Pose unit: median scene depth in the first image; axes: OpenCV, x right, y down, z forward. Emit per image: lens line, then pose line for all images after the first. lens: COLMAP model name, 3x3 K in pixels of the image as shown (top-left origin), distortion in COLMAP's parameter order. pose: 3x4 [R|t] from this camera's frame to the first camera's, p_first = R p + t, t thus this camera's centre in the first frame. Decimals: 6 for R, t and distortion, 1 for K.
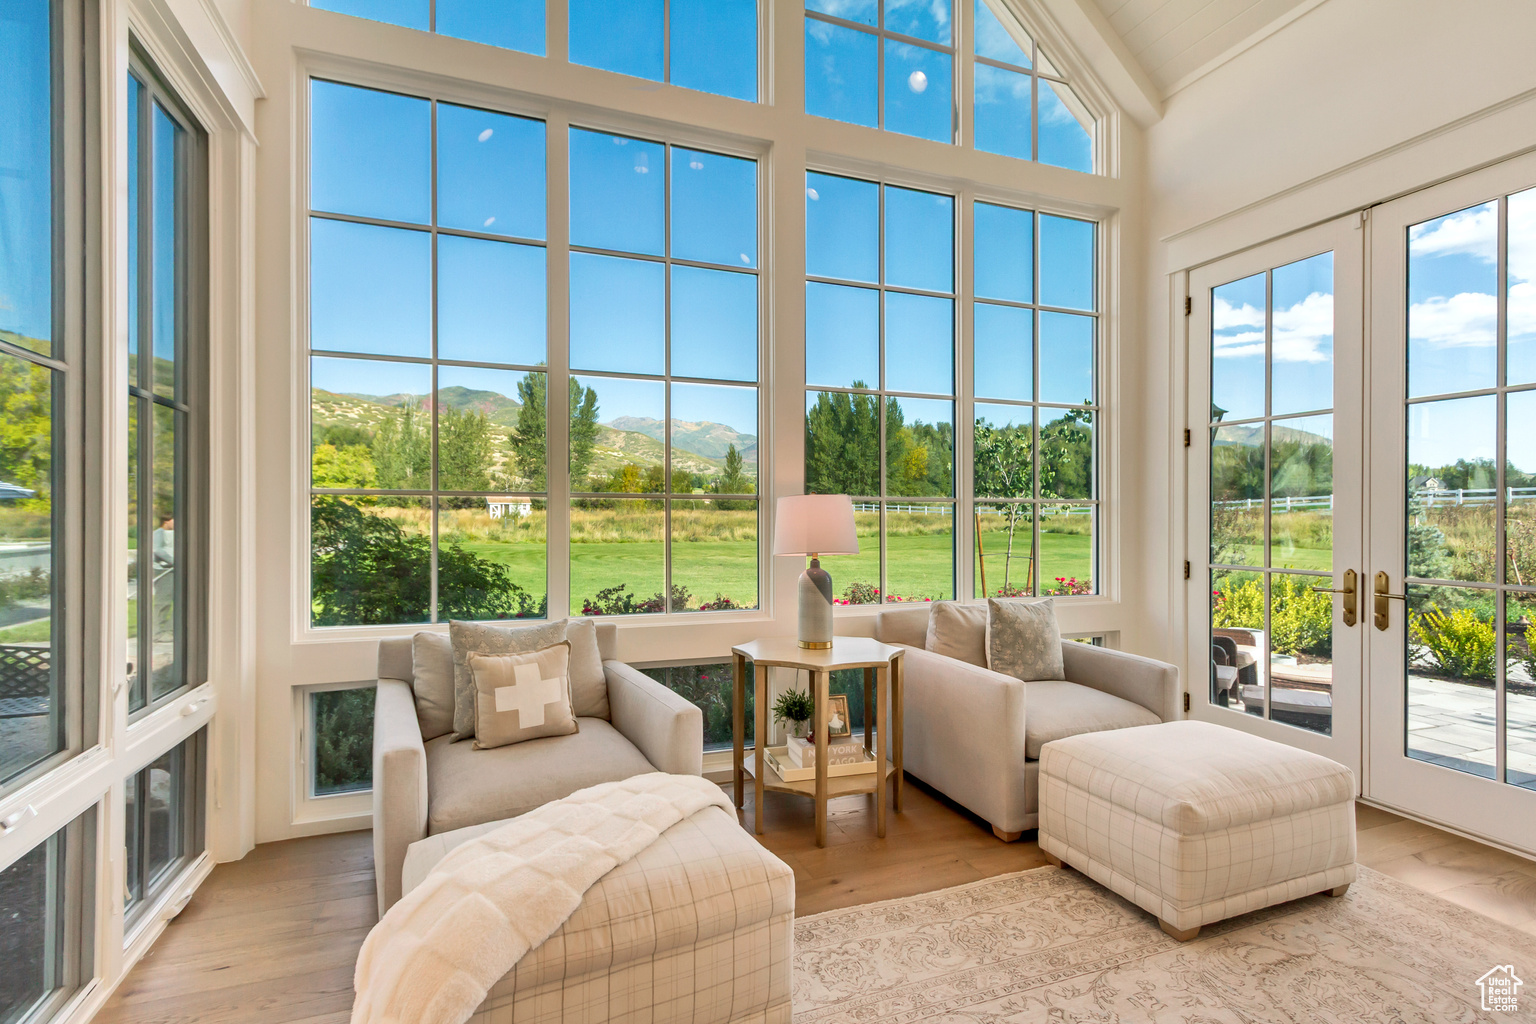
lens RADIAL K [[713.3, 0, 759.9], [0, 713.3, 507.8], [0, 0, 1]] dist [0.010181, -0.000717]
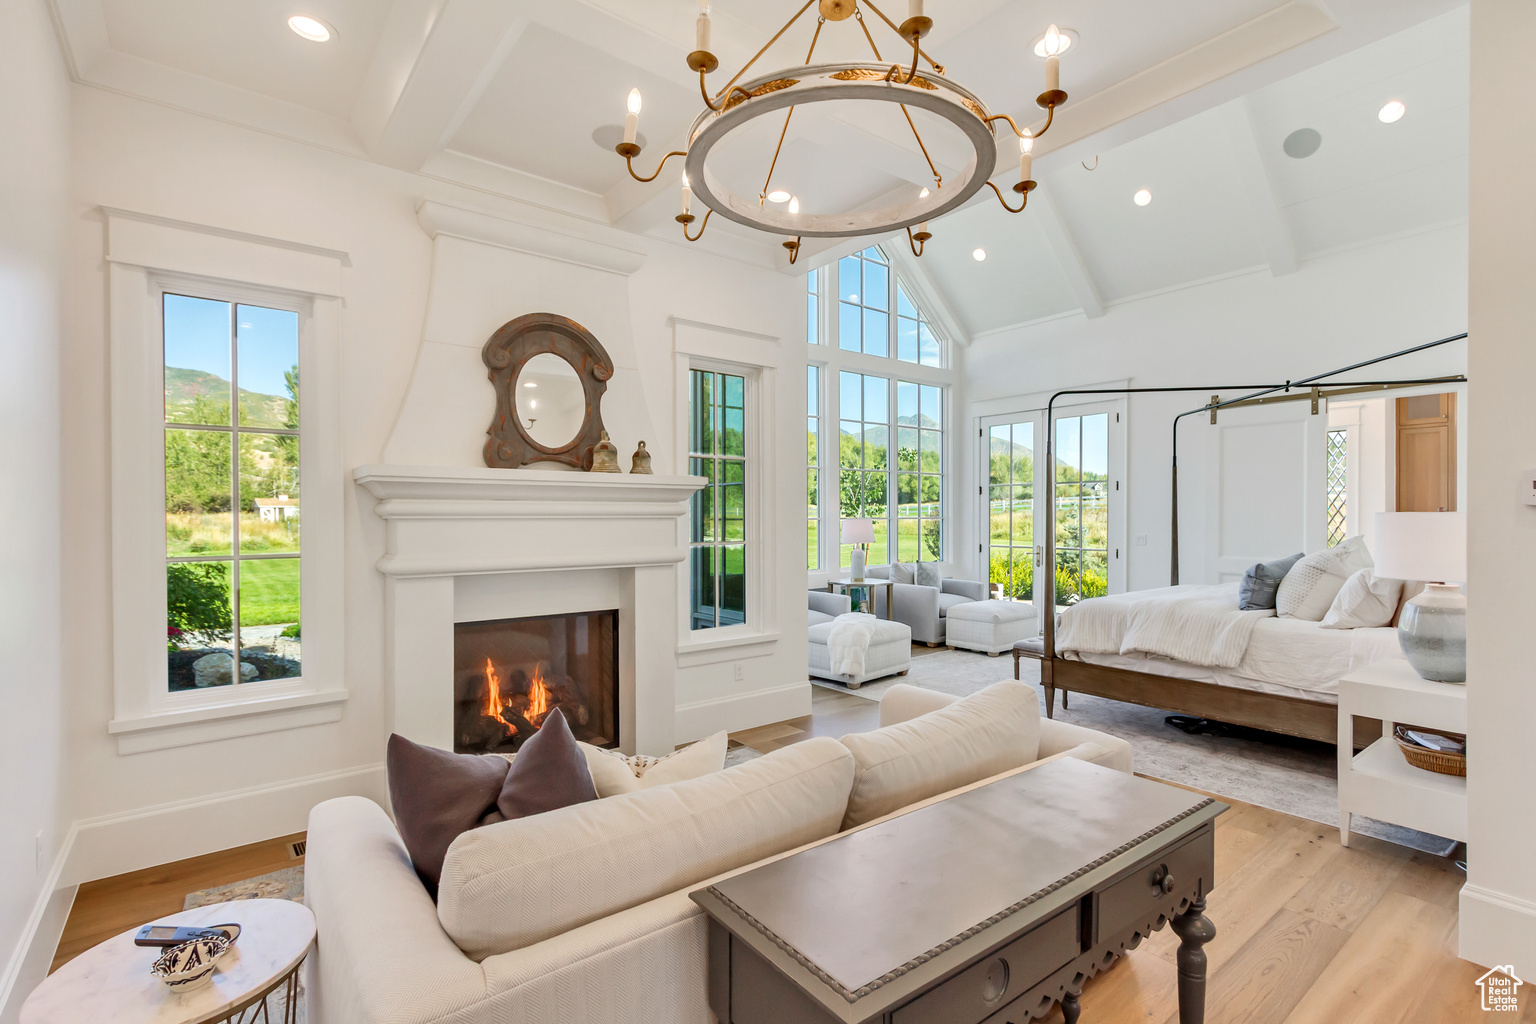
lens RADIAL K [[713.3, 0, 769.9], [0, 713.3, 518.2], [0, 0, 1]] dist [0.010181, -0.000717]
pose [[0.948961, -0.007550, 0.315304, -0.715787], [0.002967, 0.999883, 0.015015, -0.044701], [-0.315381, -0.013314, 0.948872, -0.896727]]
